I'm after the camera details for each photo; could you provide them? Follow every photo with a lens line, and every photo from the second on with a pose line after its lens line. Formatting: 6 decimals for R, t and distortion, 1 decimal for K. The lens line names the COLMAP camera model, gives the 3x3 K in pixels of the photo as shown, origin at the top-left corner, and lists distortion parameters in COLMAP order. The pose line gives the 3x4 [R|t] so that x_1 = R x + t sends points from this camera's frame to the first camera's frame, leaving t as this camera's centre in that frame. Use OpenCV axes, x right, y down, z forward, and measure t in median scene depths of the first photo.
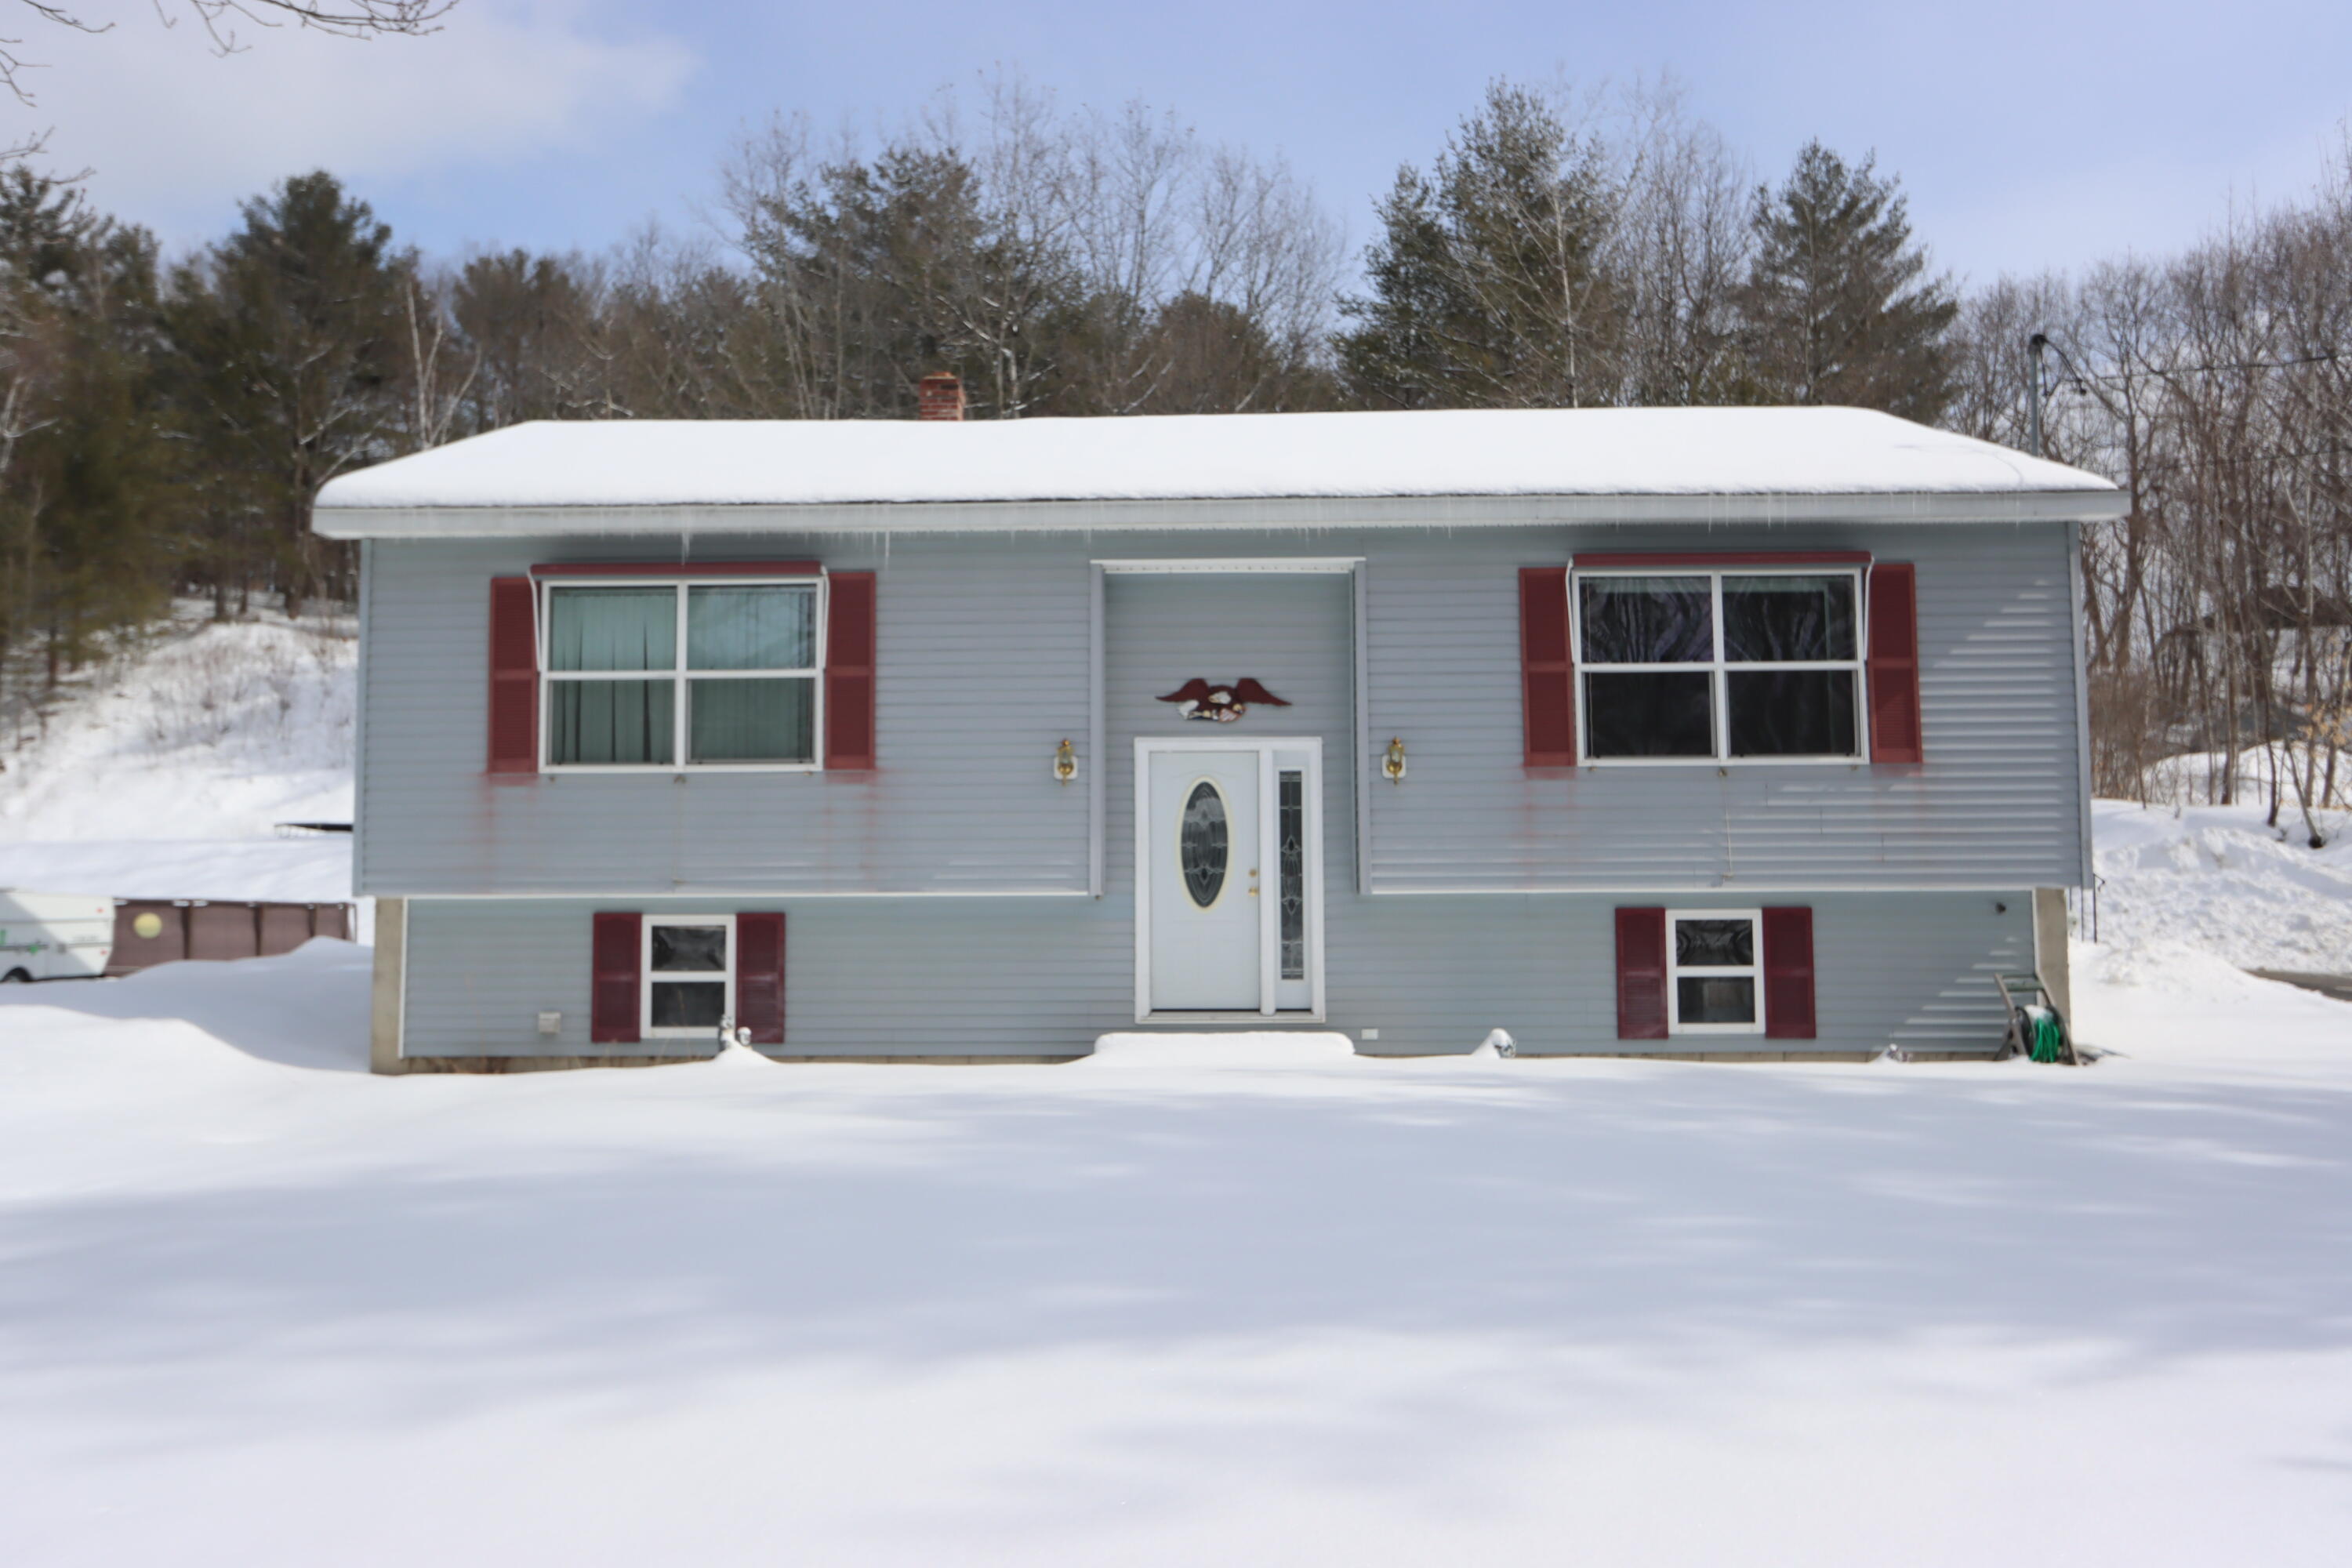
lens RADIAL K [[1684.9, 0, 1176.0], [0, 1684.9, 784.0], [0, 0, 1]] dist [-0.023164, 0.026800]
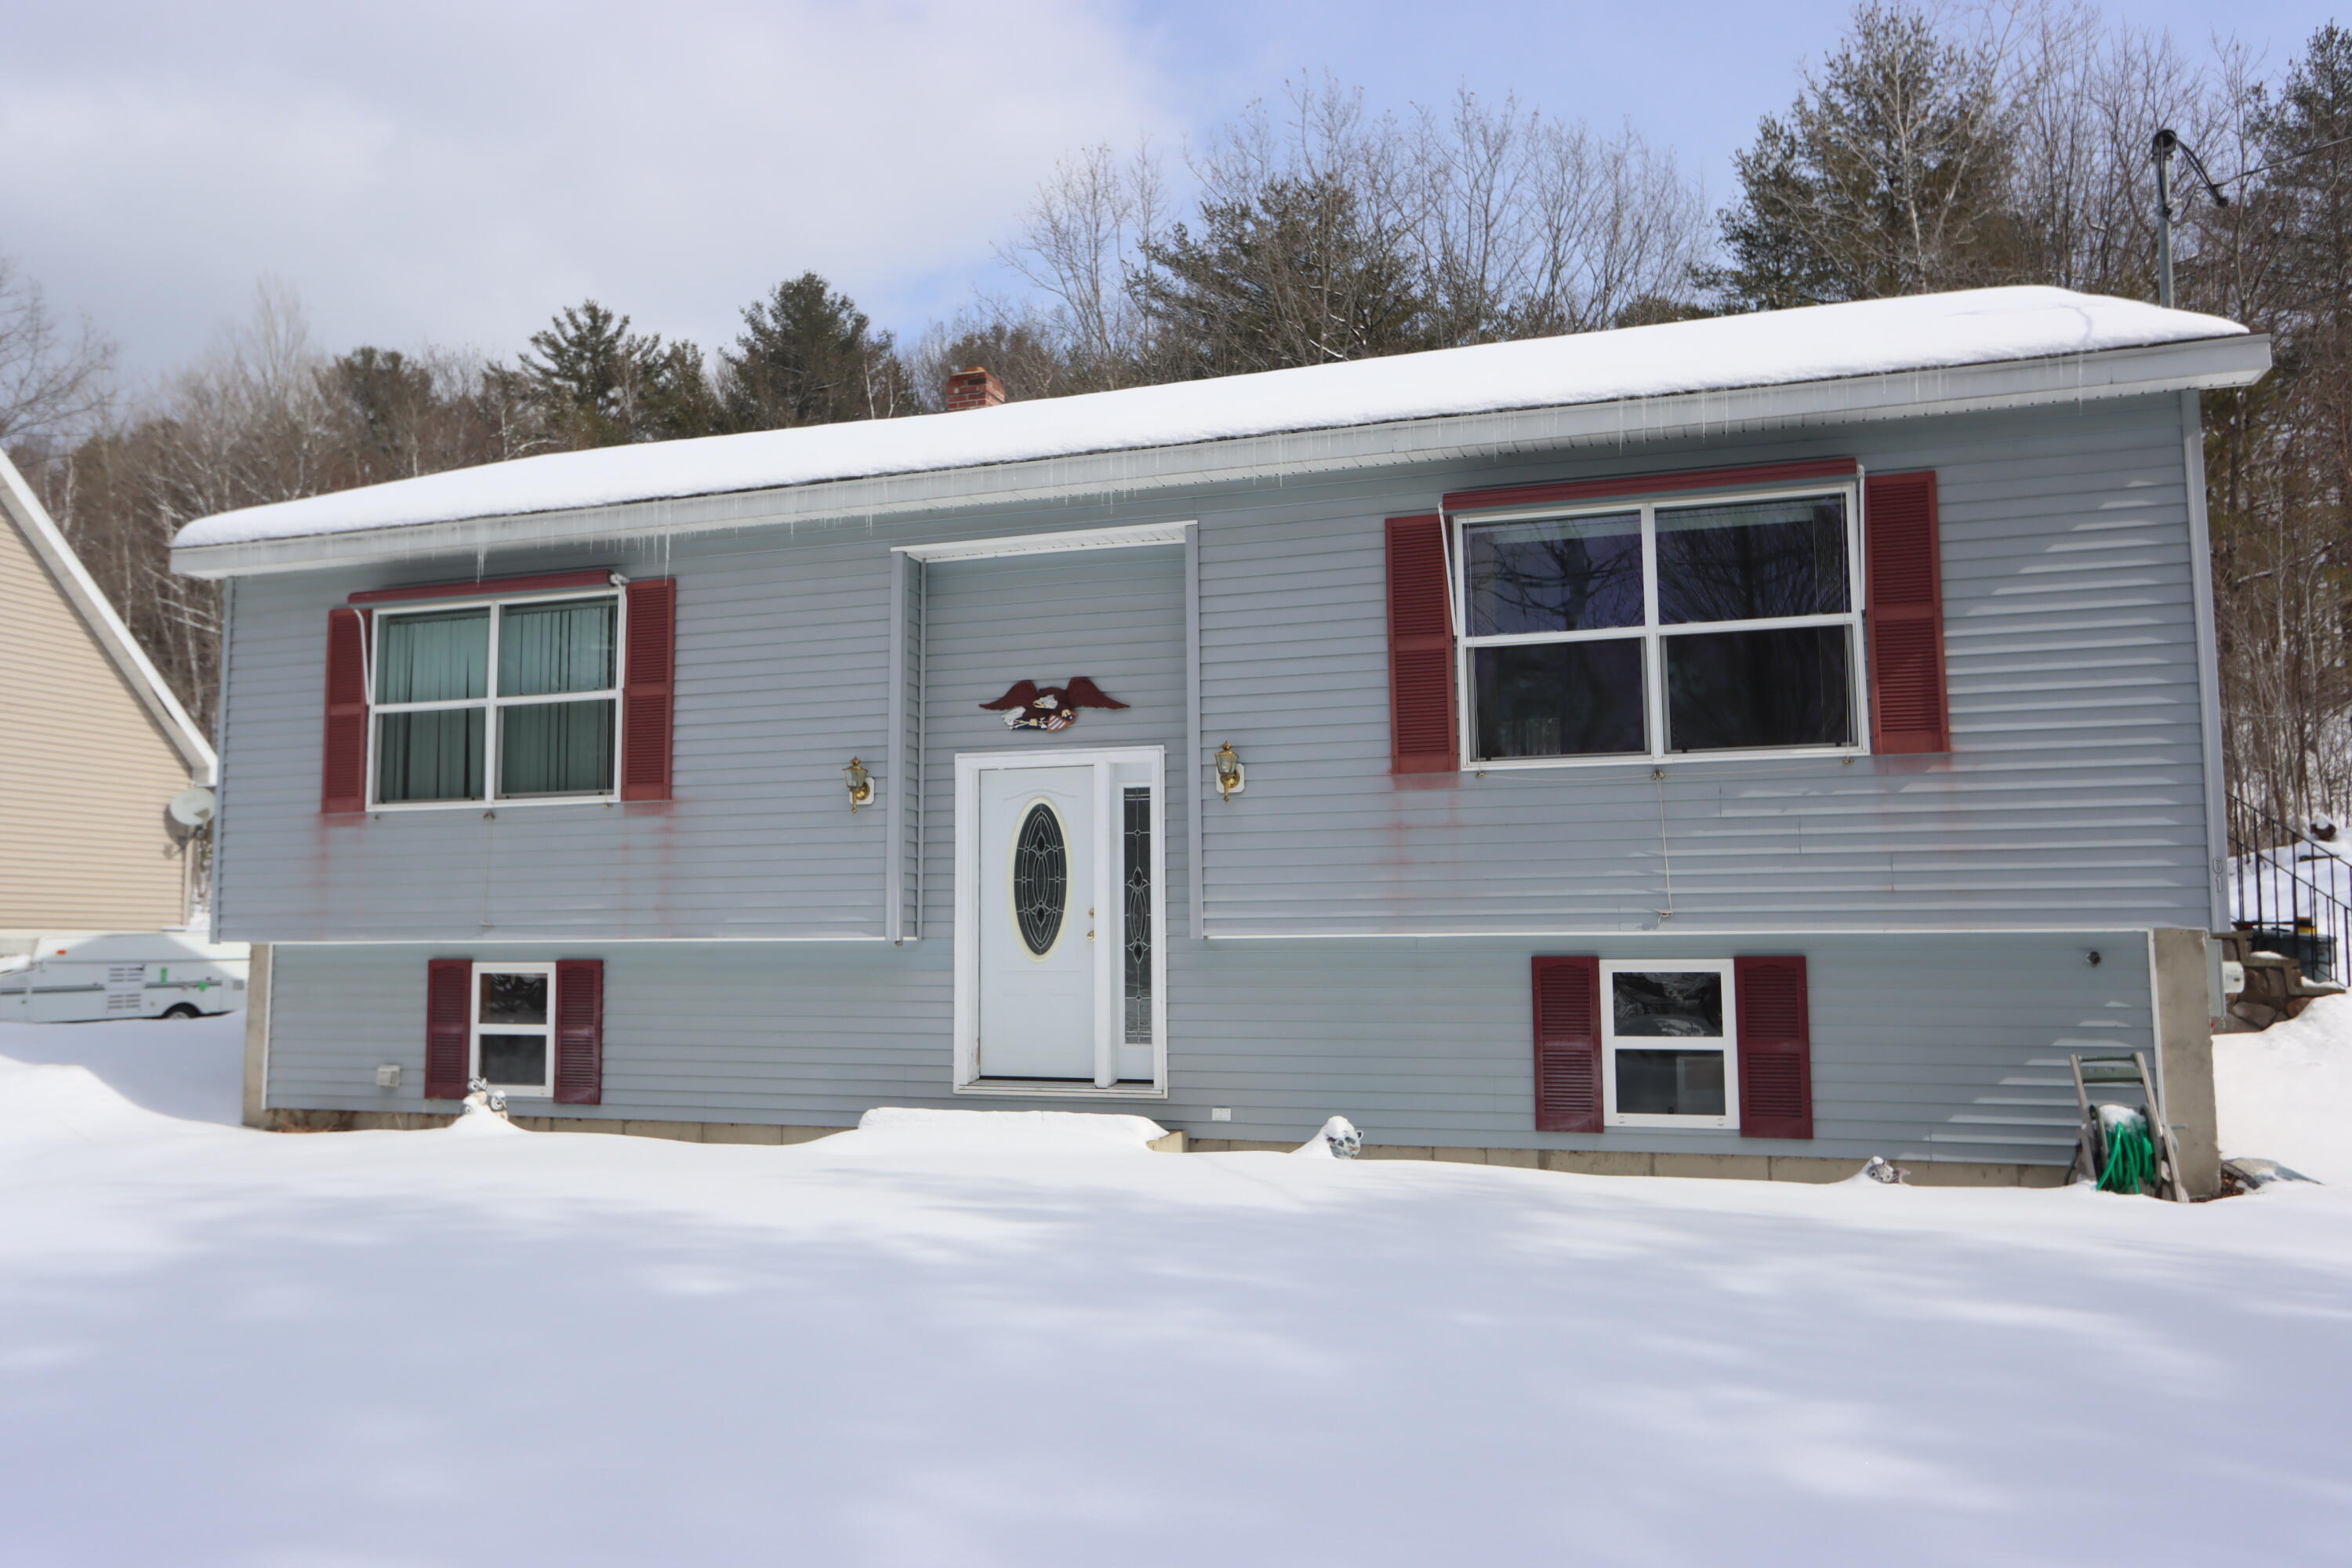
lens RADIAL K [[1659.6, 0, 1176.0], [0, 1659.6, 784.0], [0, 0, 1]] dist [-0.021915, 0.026860]
pose [[0.956724, -0.028548, -0.289592, 0.326893], [0.023853, 0.999521, -0.019730, 0.006807], [0.290017, 0.011969, 0.956947, 0.238595]]
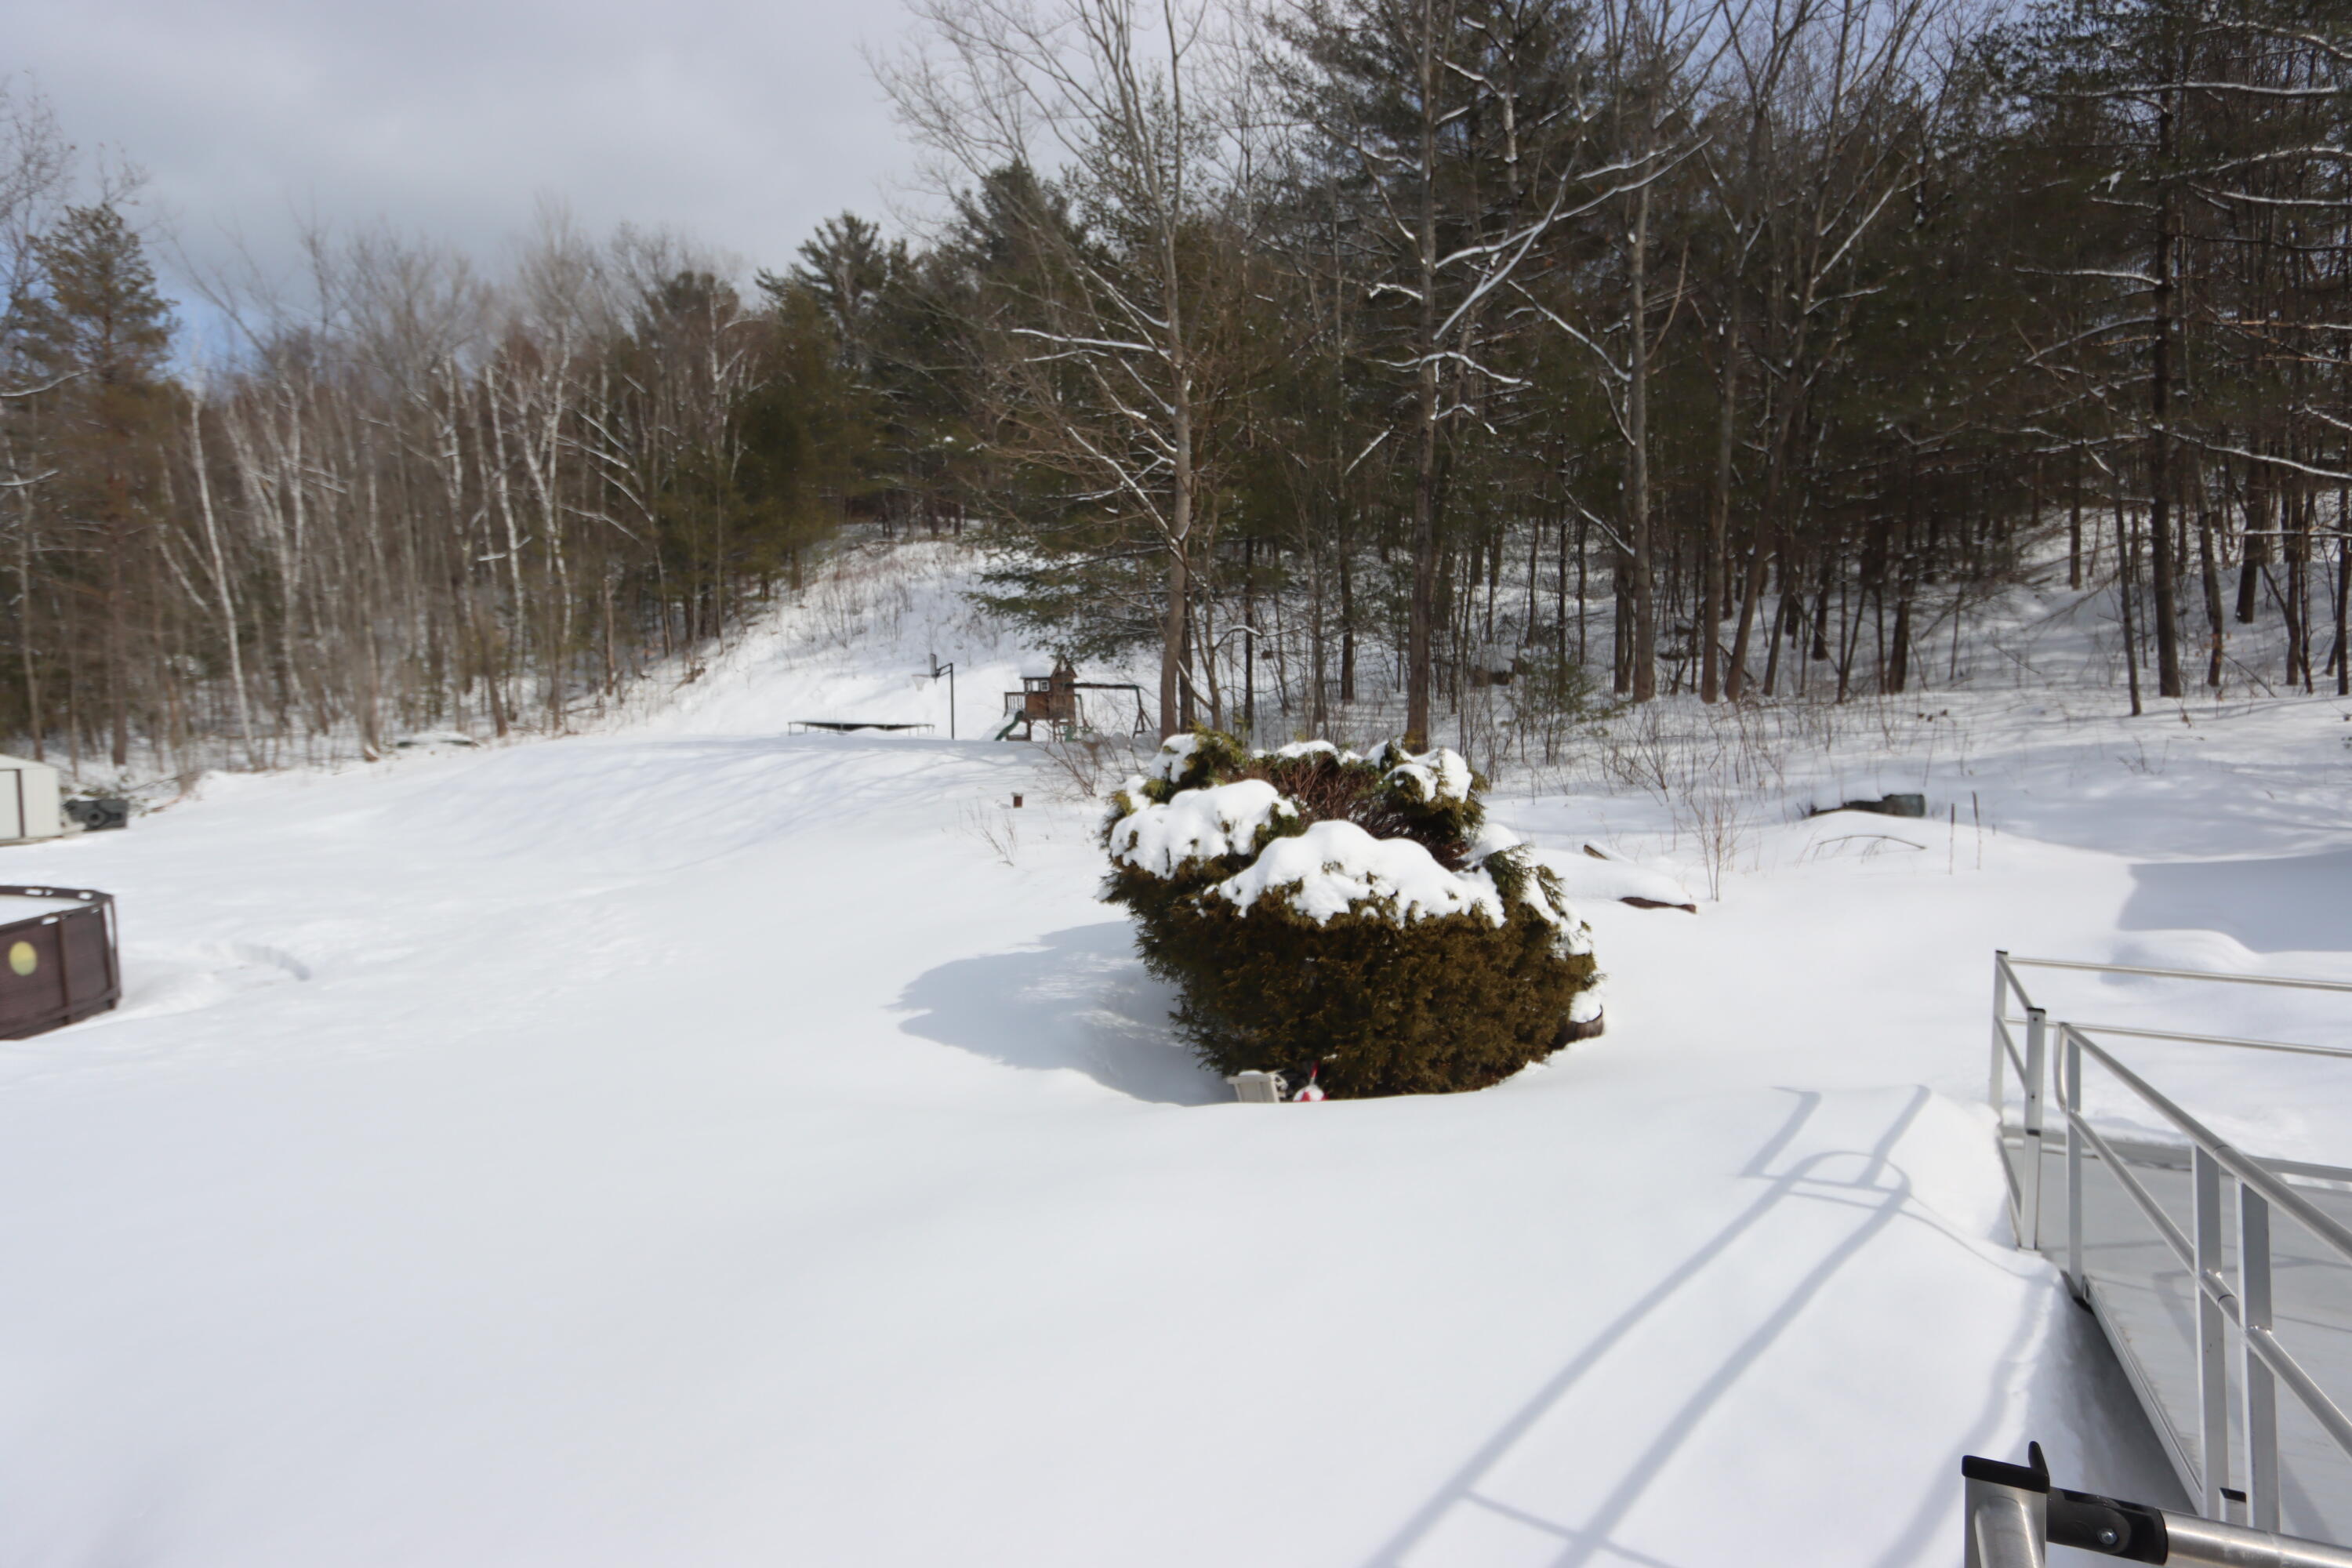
lens RADIAL K [[1322.3, 0, 1176.0], [0, 1322.3, 784.0], [0, 0, 1]] dist [-0.000524, -0.000051]
pose [[0.897352, 0.013826, -0.441099, 0.160691], [0.027251, 0.995866, 0.086651, -0.011079], [0.440474, -0.089777, 0.893265, 1.715520]]
